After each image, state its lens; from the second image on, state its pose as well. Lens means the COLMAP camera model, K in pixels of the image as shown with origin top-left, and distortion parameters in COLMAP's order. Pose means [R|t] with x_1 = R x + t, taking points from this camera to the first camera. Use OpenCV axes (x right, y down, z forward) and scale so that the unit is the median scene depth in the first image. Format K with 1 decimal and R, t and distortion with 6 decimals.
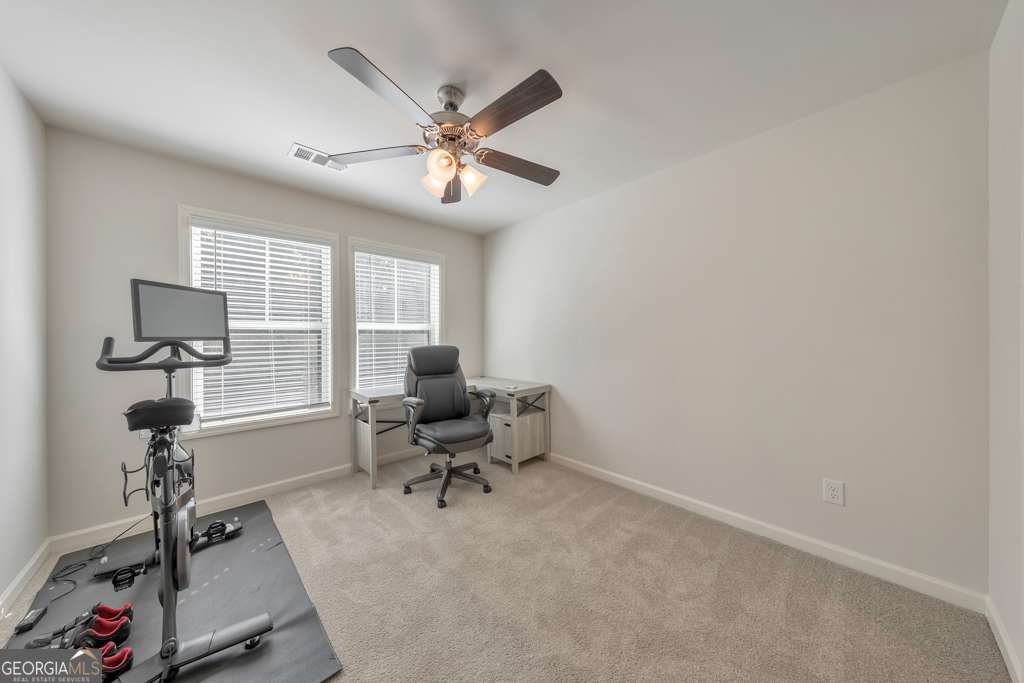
lens RADIAL K [[331.8, 0, 511.7], [0, 331.8, 337.9], [0, 0, 1]] dist [0.001937, -0.000045]
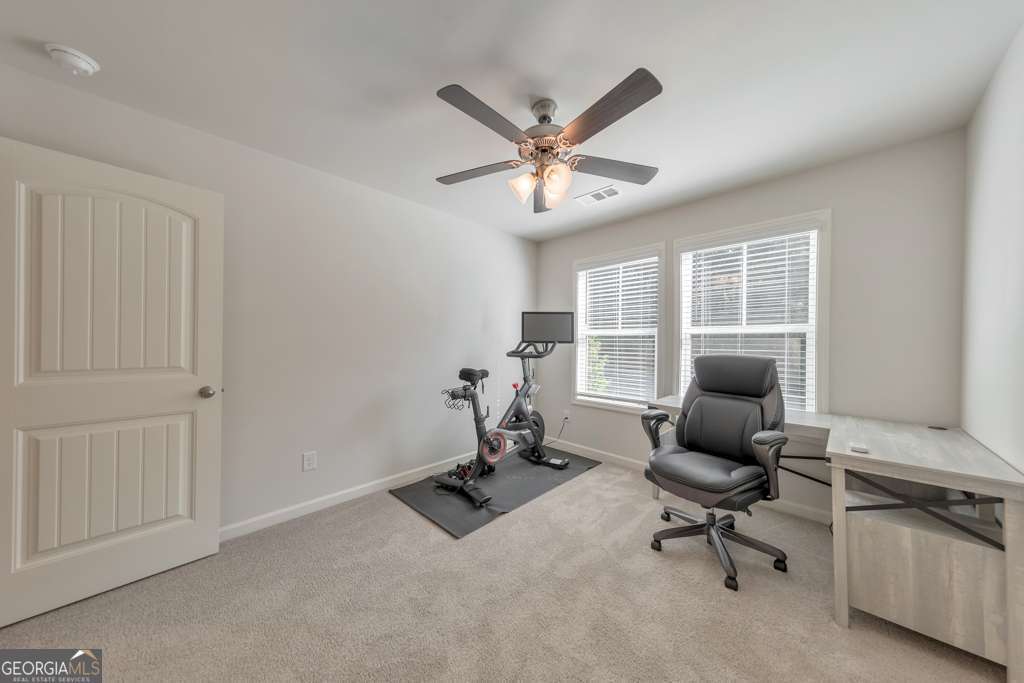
lens RADIAL K [[331.8, 0, 513.3], [0, 331.8, 342.0], [0, 0, 1]] dist [0.001937, -0.000045]
pose [[0.030845, 0.008426, -0.999489, 0.557584], [-0.010036, 0.999917, 0.008120, -0.006658], [0.999474, 0.009781, 0.030927, 0.572268]]
